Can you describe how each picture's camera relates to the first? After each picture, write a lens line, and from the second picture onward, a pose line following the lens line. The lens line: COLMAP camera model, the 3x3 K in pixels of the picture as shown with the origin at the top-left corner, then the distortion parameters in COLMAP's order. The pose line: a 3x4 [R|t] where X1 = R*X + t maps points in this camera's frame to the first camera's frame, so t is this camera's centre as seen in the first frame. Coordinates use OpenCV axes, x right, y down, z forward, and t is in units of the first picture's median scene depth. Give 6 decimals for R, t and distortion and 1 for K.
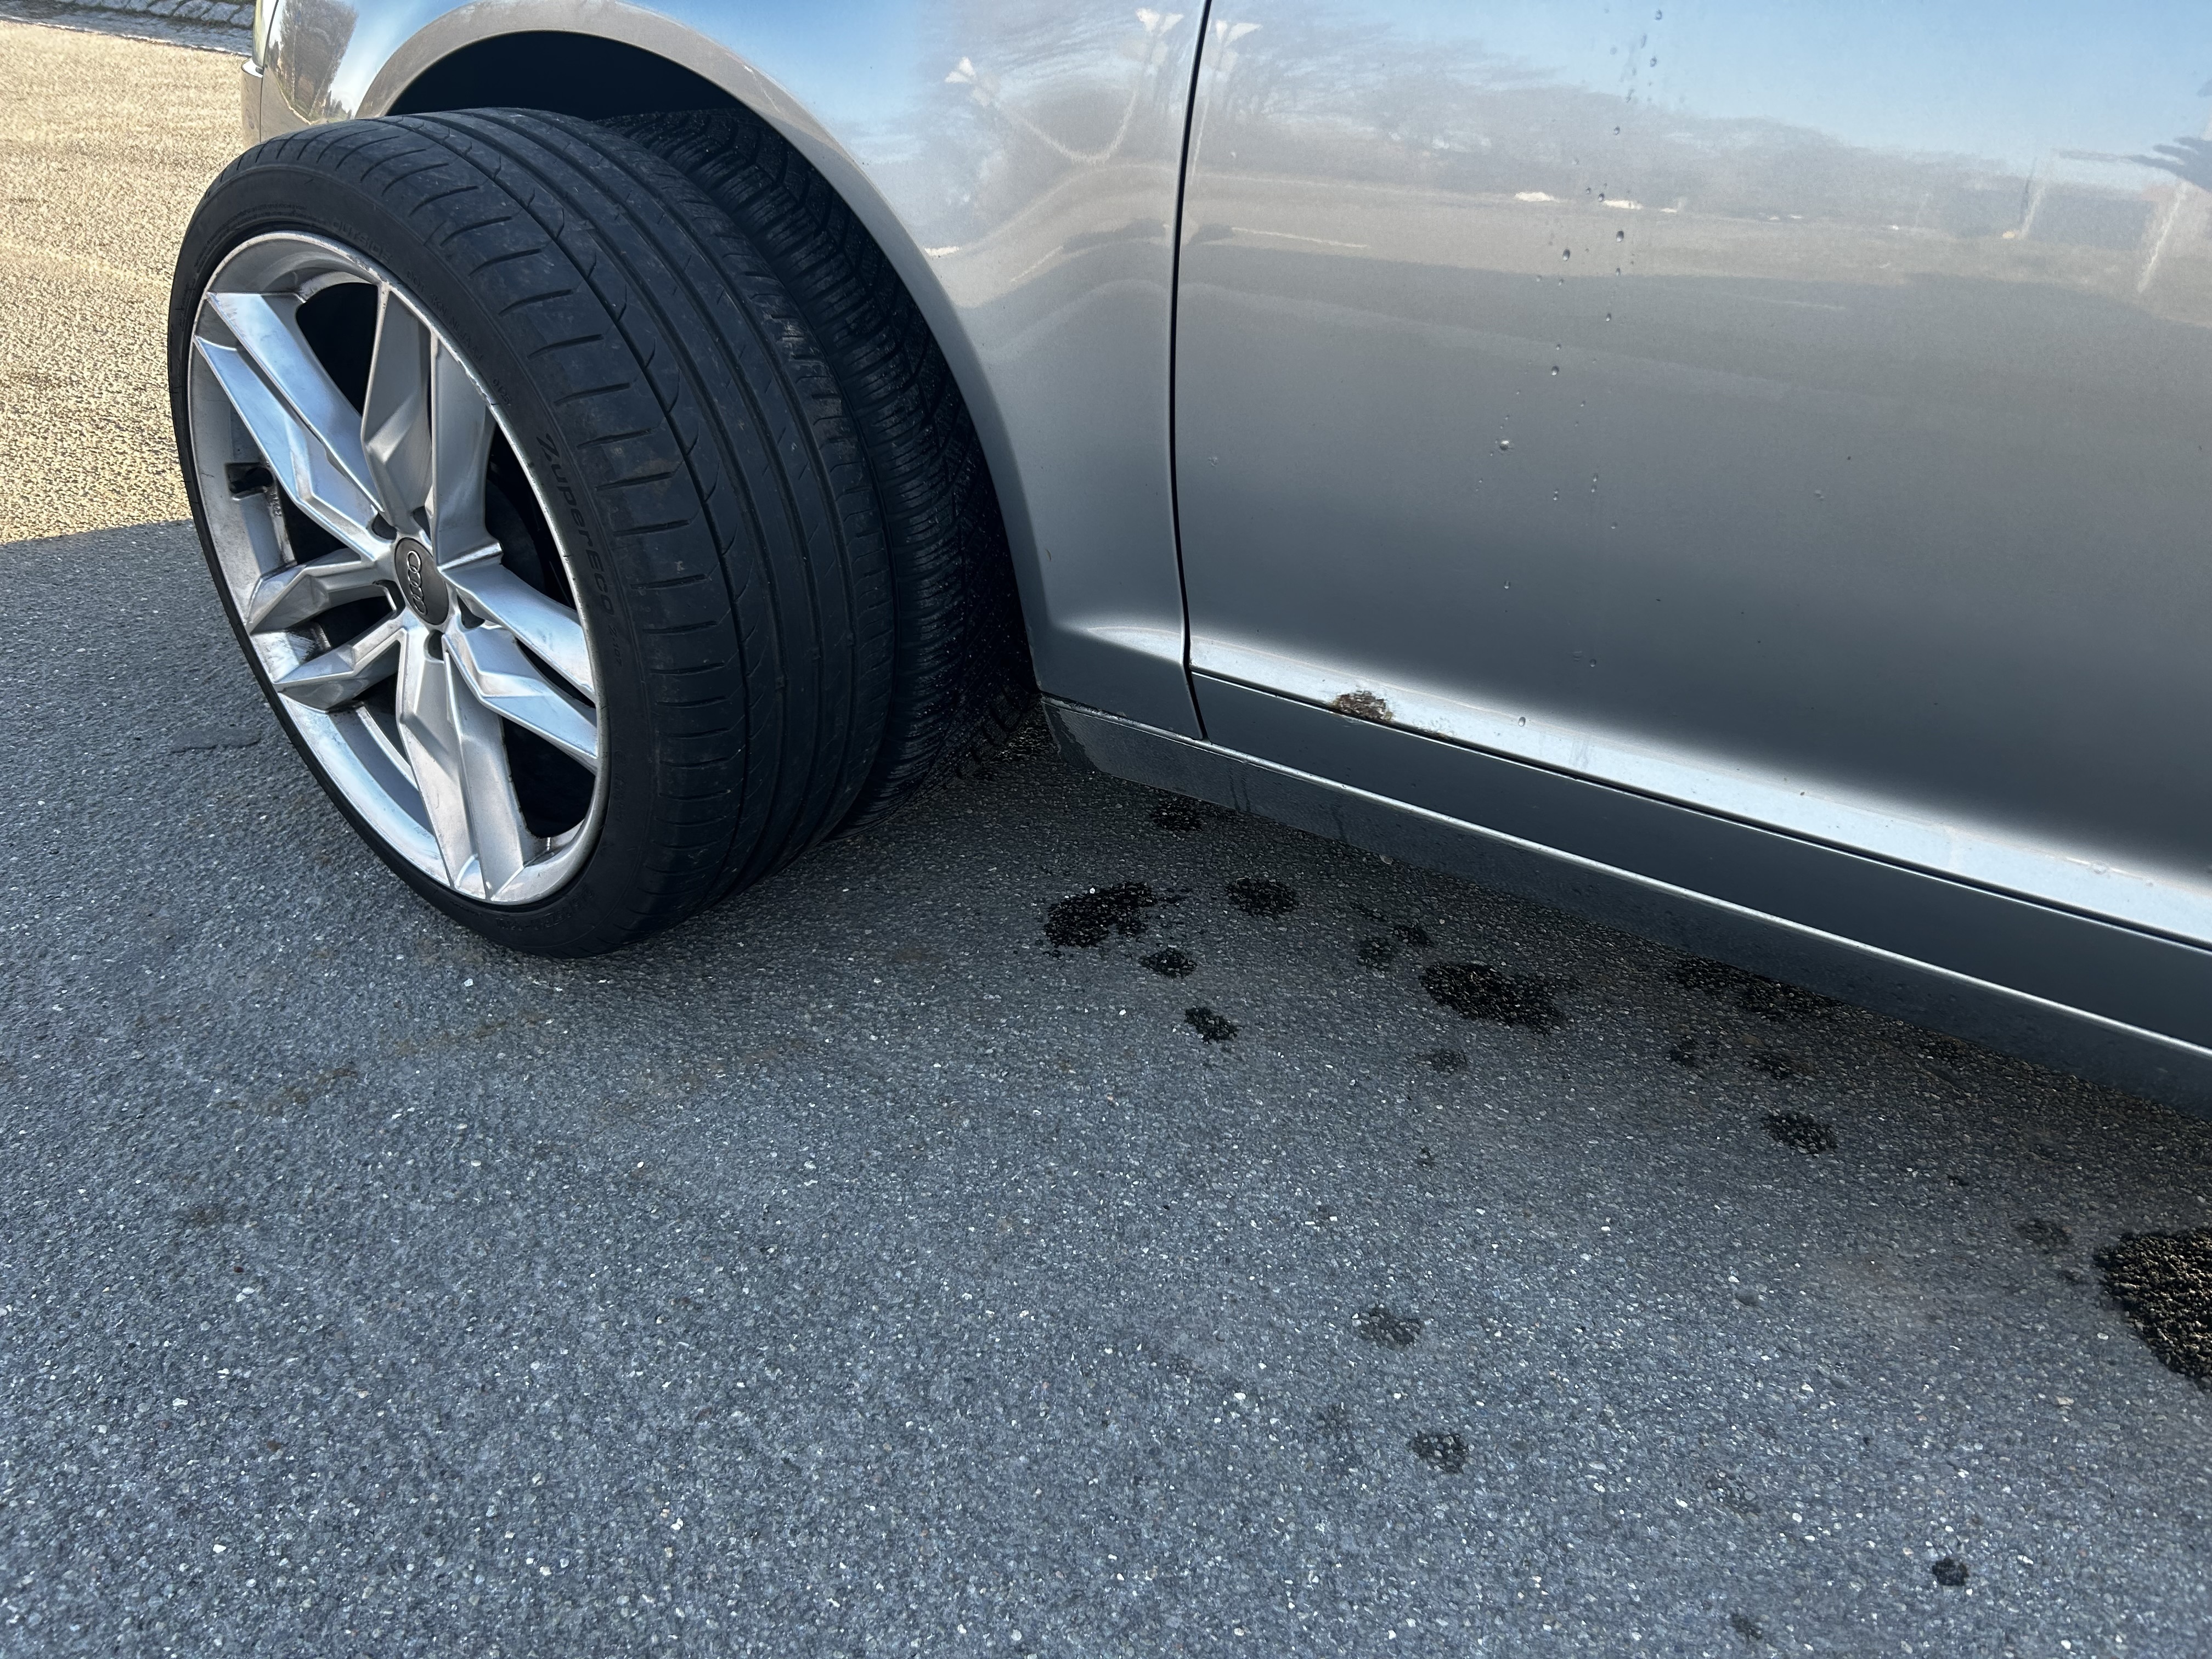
lens RADIAL K [[1674.1, 0, 1109.9], [0, 1674.1, 820.1], [0, 0, 1]] dist [0.045132, -0.053547]
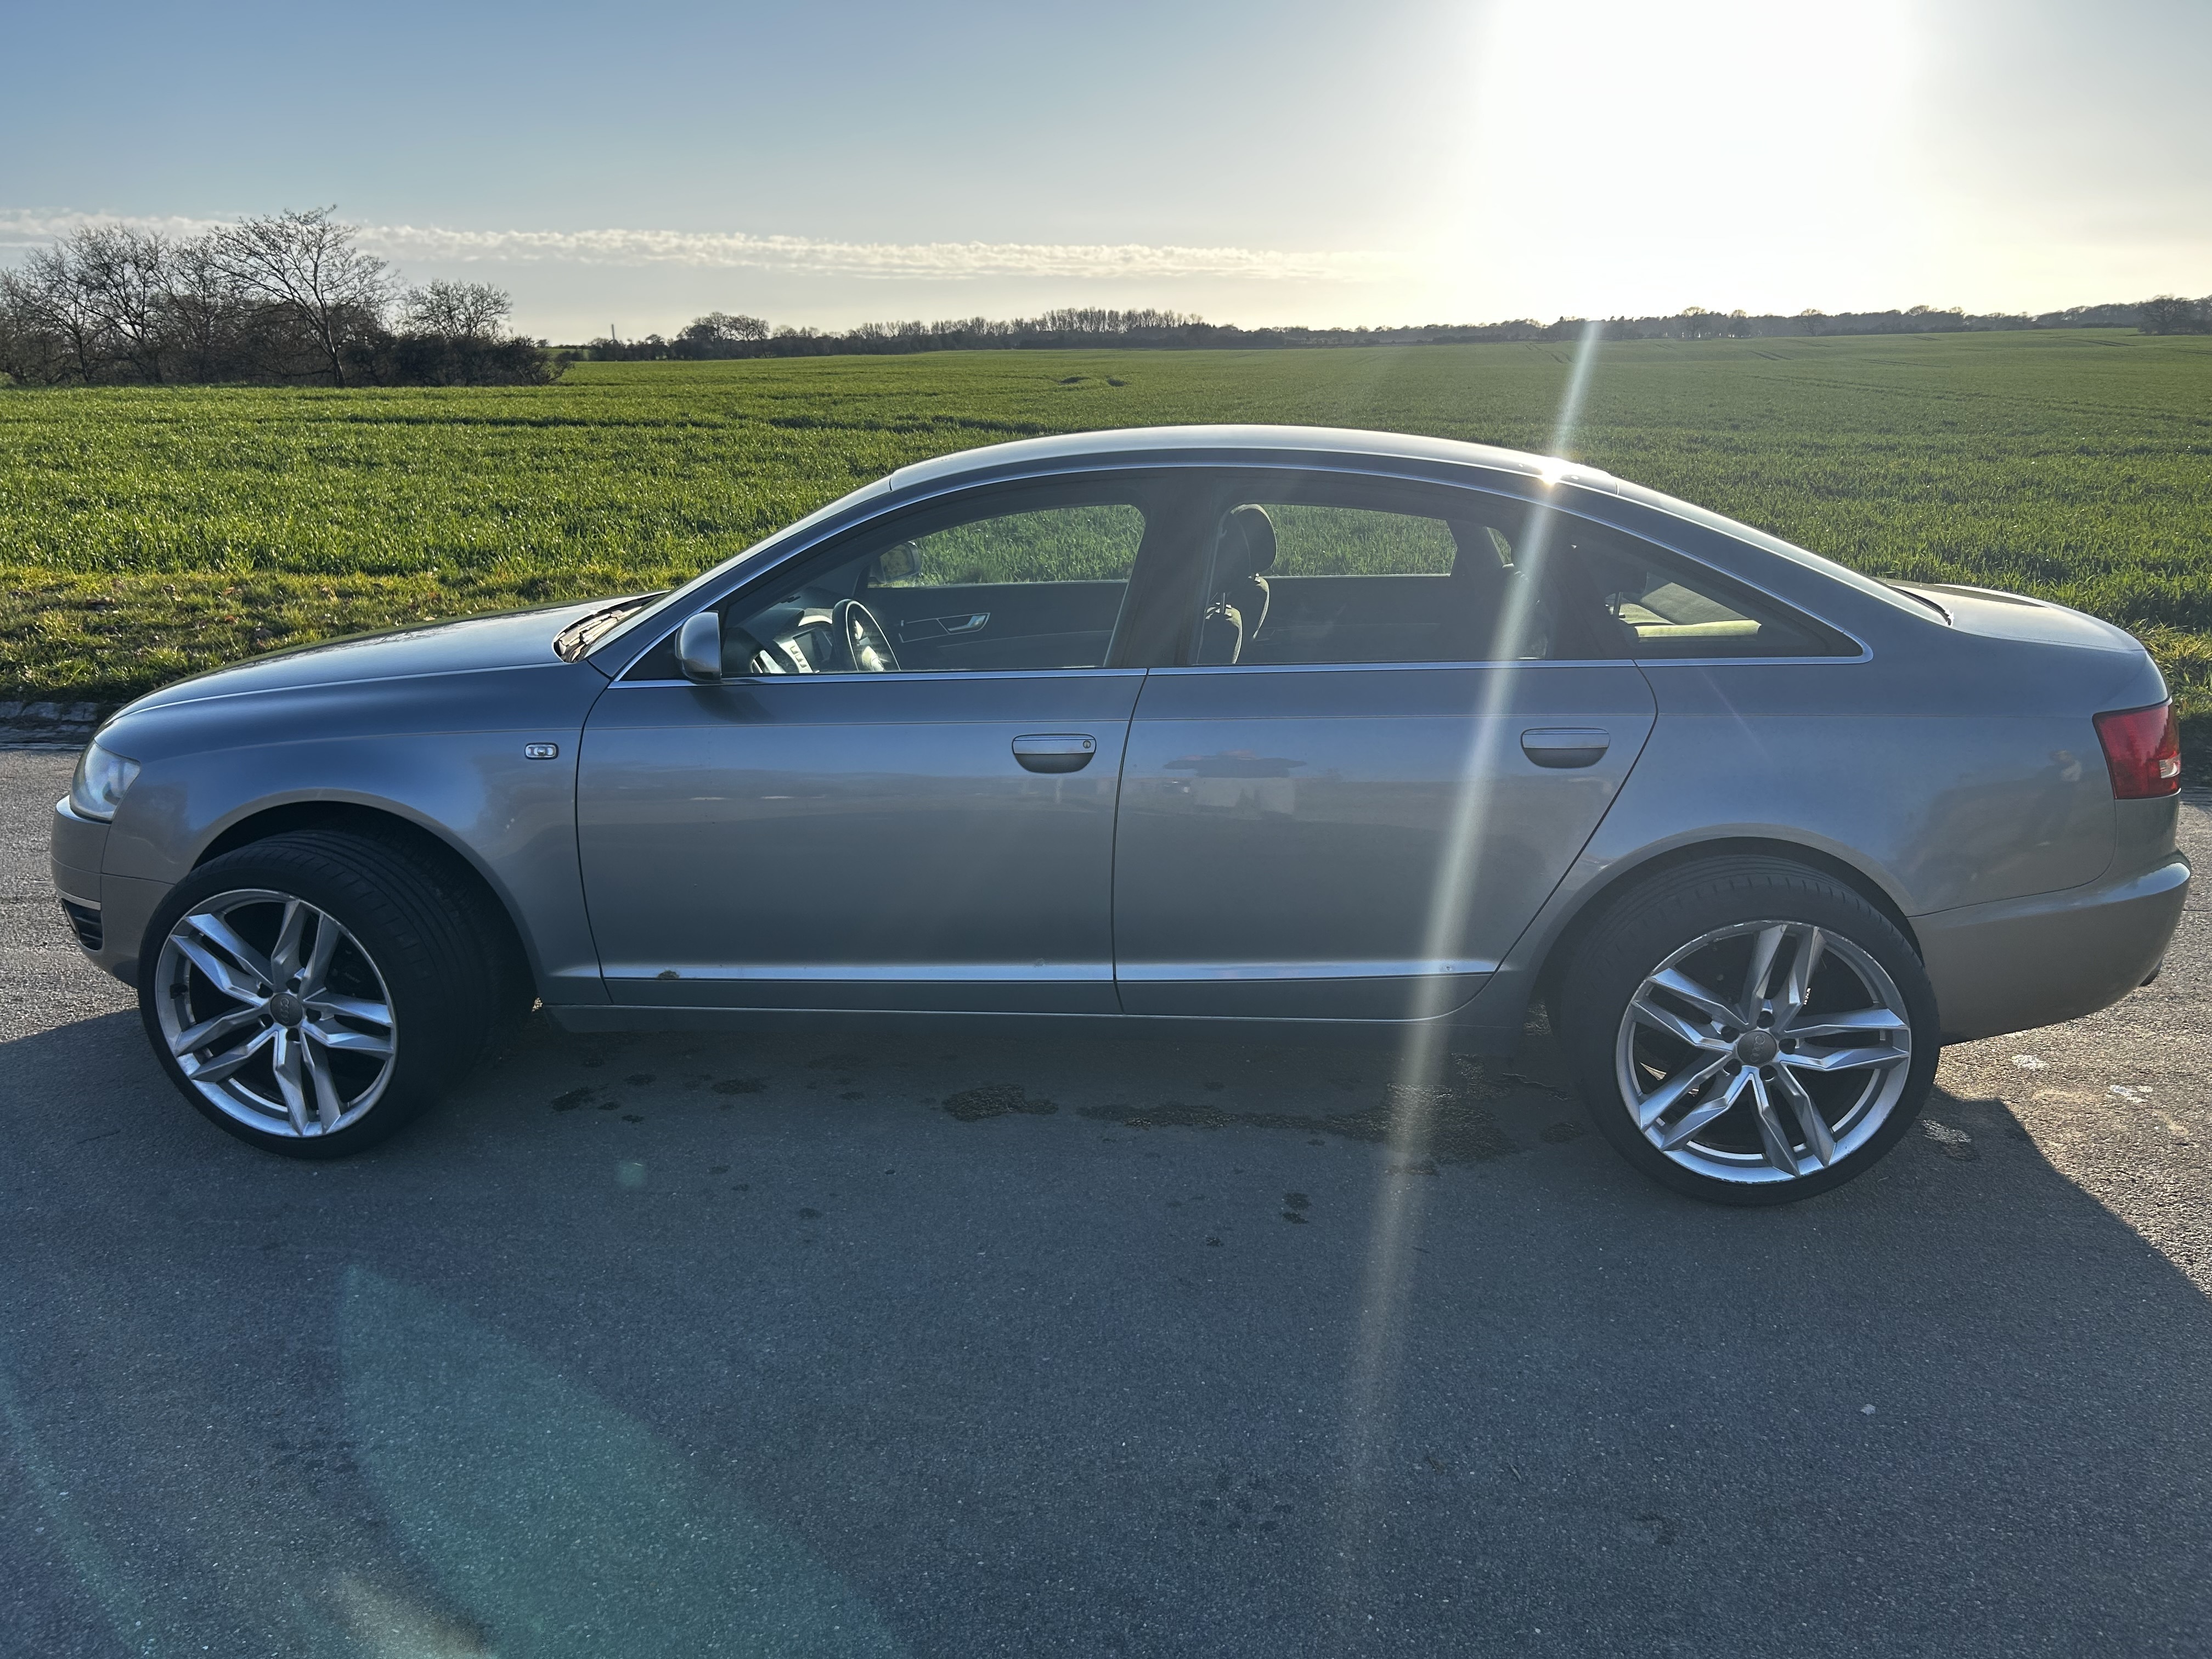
lens RADIAL K [[1674.1, 0, 1101.2], [0, 1674.1, 824.7], [0, 0, 1]] dist [0.045132, -0.053547]
pose [[0.888906, -0.160829, 0.428929, -0.353265], [0.259205, 0.948618, -0.181484, 0.367942], [-0.377702, 0.272503, 0.884920, -1.766419]]
